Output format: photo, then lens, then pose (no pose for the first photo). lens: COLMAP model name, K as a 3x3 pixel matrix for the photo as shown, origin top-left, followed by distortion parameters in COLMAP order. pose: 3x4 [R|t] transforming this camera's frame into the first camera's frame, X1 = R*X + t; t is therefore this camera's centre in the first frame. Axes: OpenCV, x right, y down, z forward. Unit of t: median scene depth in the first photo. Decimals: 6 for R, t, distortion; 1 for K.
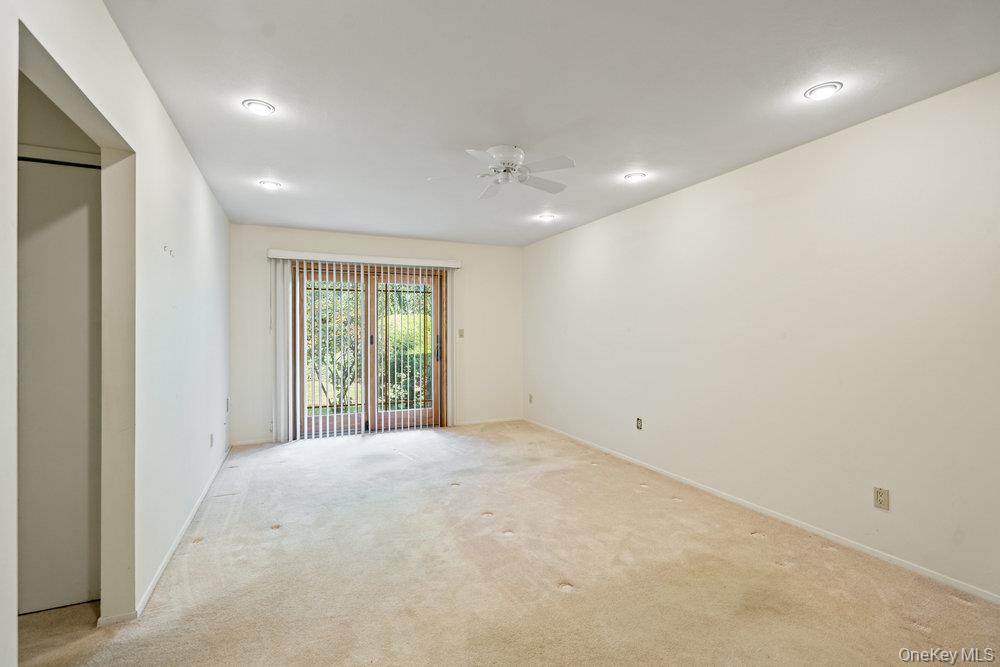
lens RADIAL K [[455.4, 0, 500.0], [0, 455.4, 333.5], [0, 0, 1]] dist [-0.001341, -0.000022]
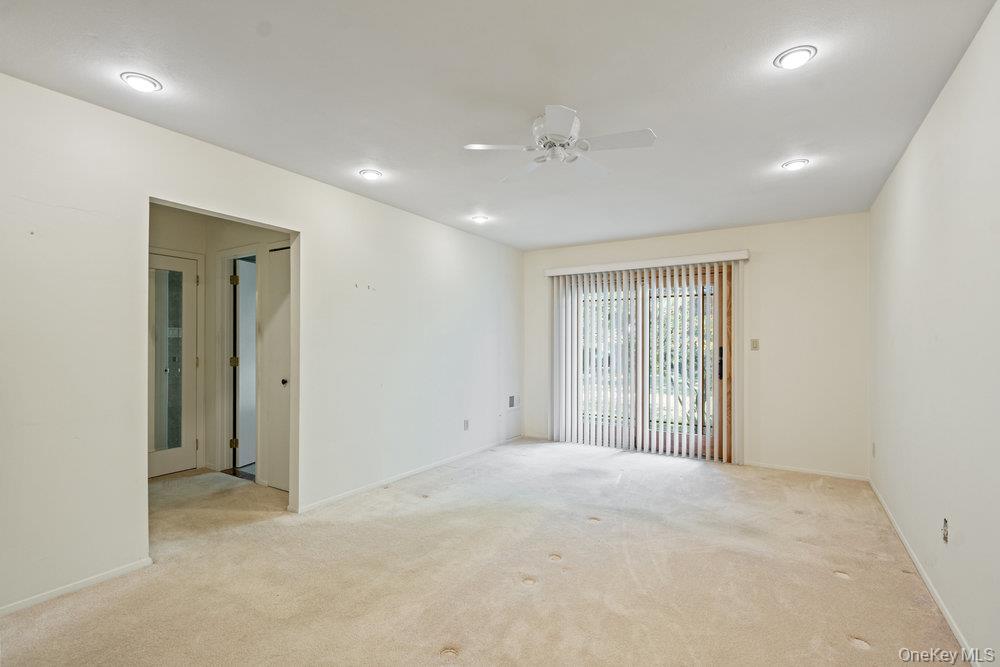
lens RADIAL K [[463.0, 0, 495.6], [0, 463.0, 322.9], [0, 0, 1]] dist [-0.000675, -0.000157]
pose [[0.547111, -0.027925, -0.836594, 0.440686], [-0.011325, 0.999105, -0.040756, 0.000384], [0.836983, 0.031772, 0.546305, 0.292862]]
